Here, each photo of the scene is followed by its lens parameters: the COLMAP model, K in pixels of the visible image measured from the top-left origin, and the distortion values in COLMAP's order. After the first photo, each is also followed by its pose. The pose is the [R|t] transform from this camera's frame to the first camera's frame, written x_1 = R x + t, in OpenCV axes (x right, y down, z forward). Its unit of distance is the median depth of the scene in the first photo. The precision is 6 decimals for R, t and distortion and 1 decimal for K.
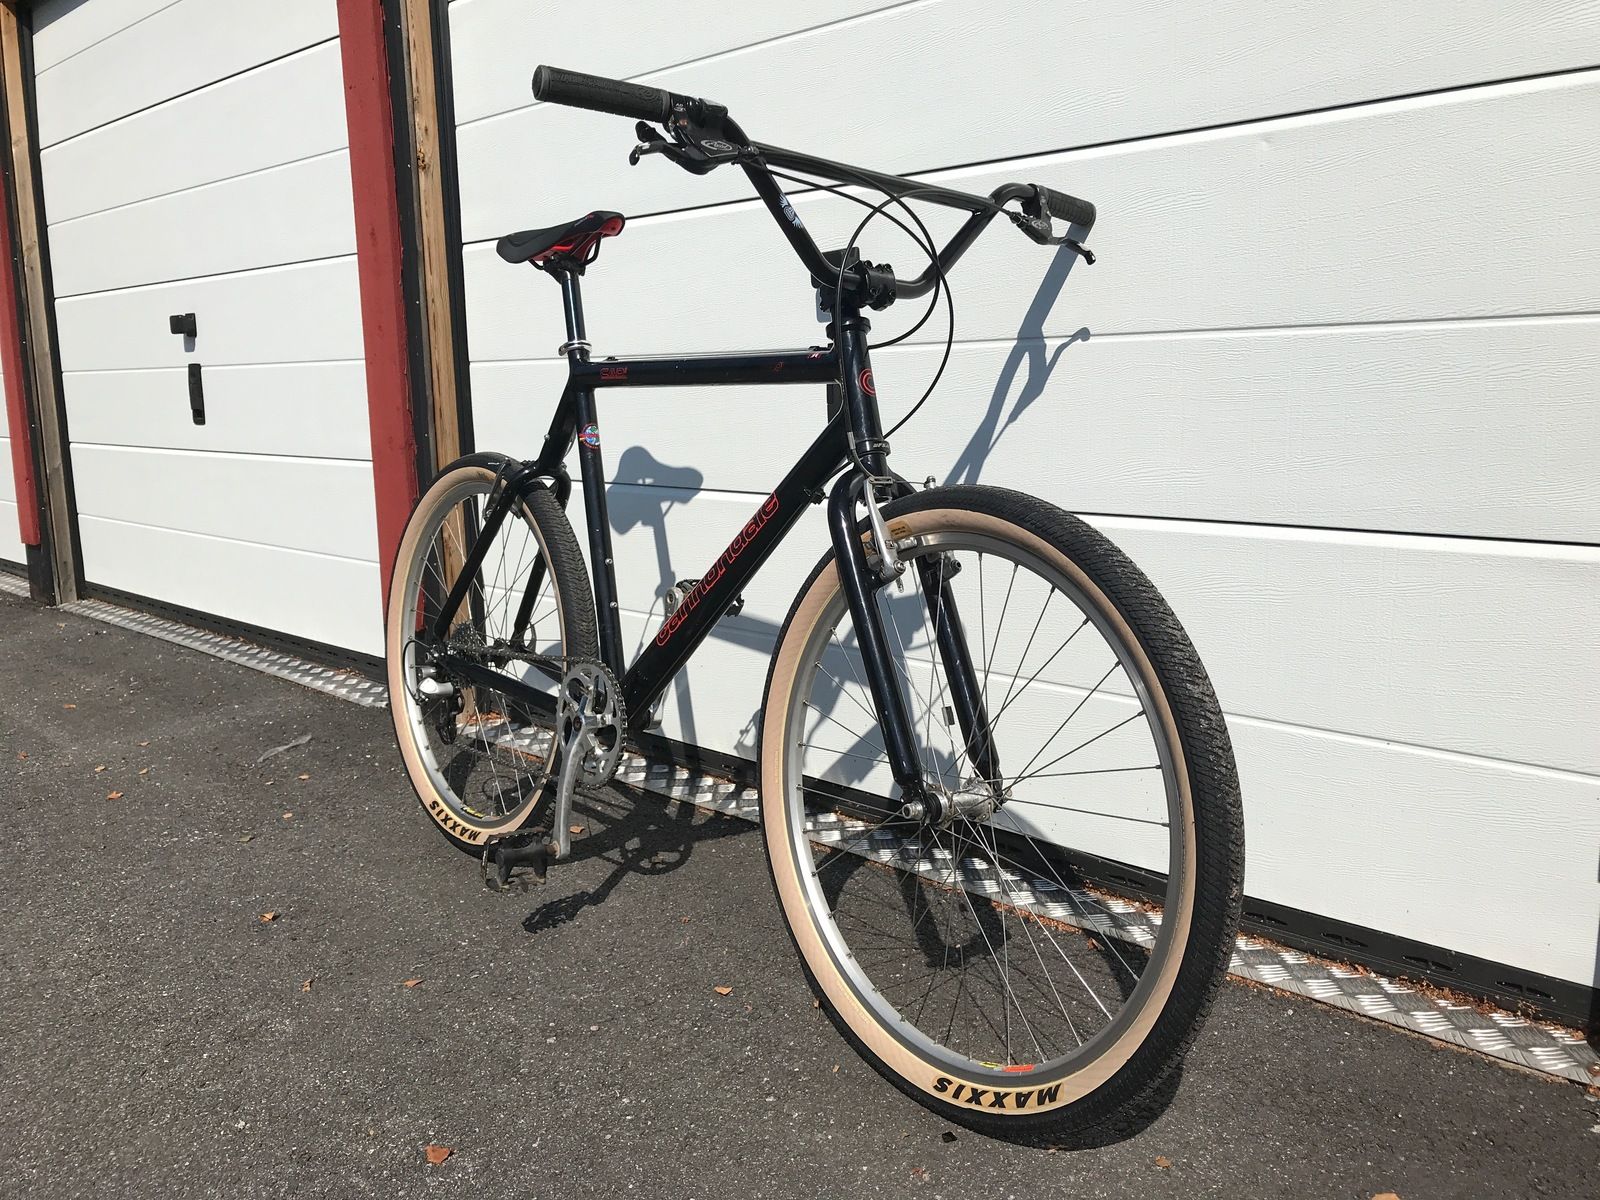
lens RADIAL K [[1372.5, 0, 800.0], [0, 1372.5, 600.0], [0, 0, 1]] dist [-0.026509, -0.000278]
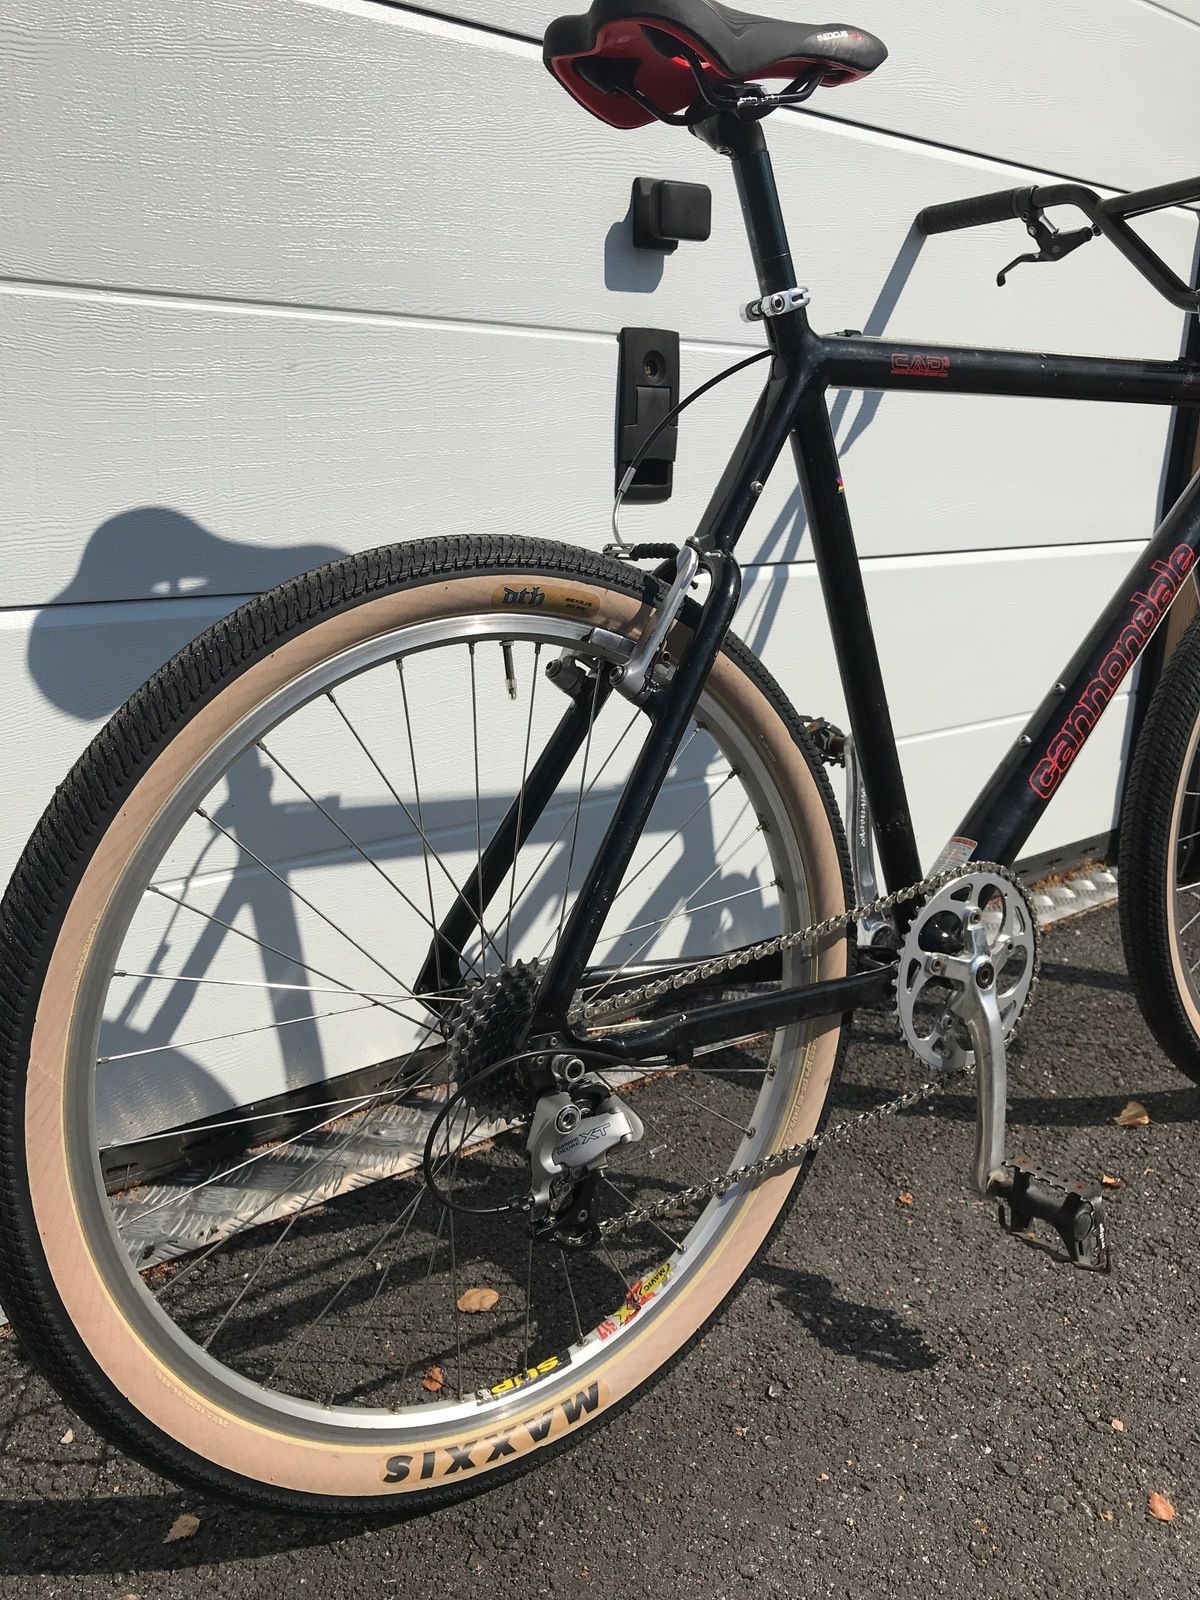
lens RADIAL K [[1344.1, 0, 600.0], [0, 1344.1, 793.9], [0, 0, 1]] dist [0.007029, -0.016544]
pose [[0.074431, -0.244358, 0.966824, -0.690346], [0.136421, 0.962894, 0.232863, -0.137119], [-0.987851, 0.114563, 0.105005, 1.044592]]
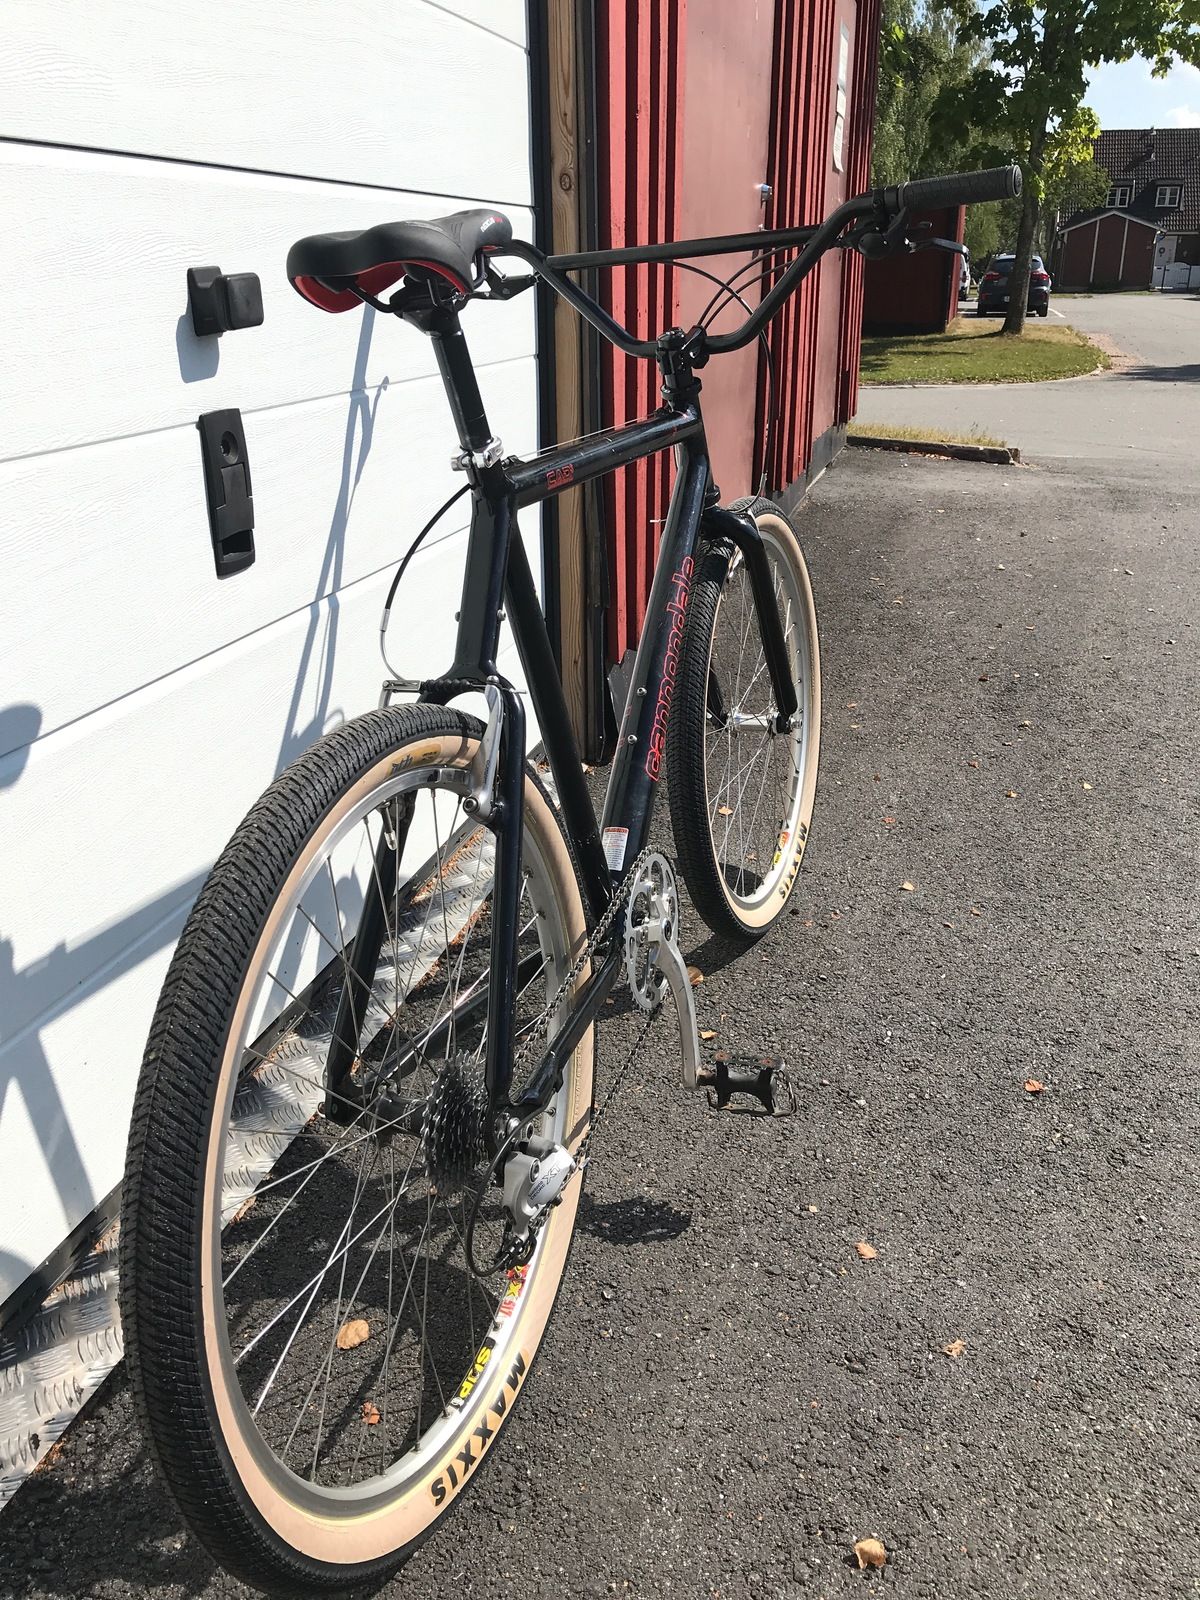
lens RADIAL K [[1344.1, 0, 600.0], [0, 1344.1, 793.9], [0, 0, 1]] dist [0.007029, -0.016544]
pose [[-0.509214, -0.293820, 0.808932, -0.701736], [0.162149, 0.890334, 0.425457, -0.292648], [-0.845227, 0.347816, -0.405728, 1.253788]]
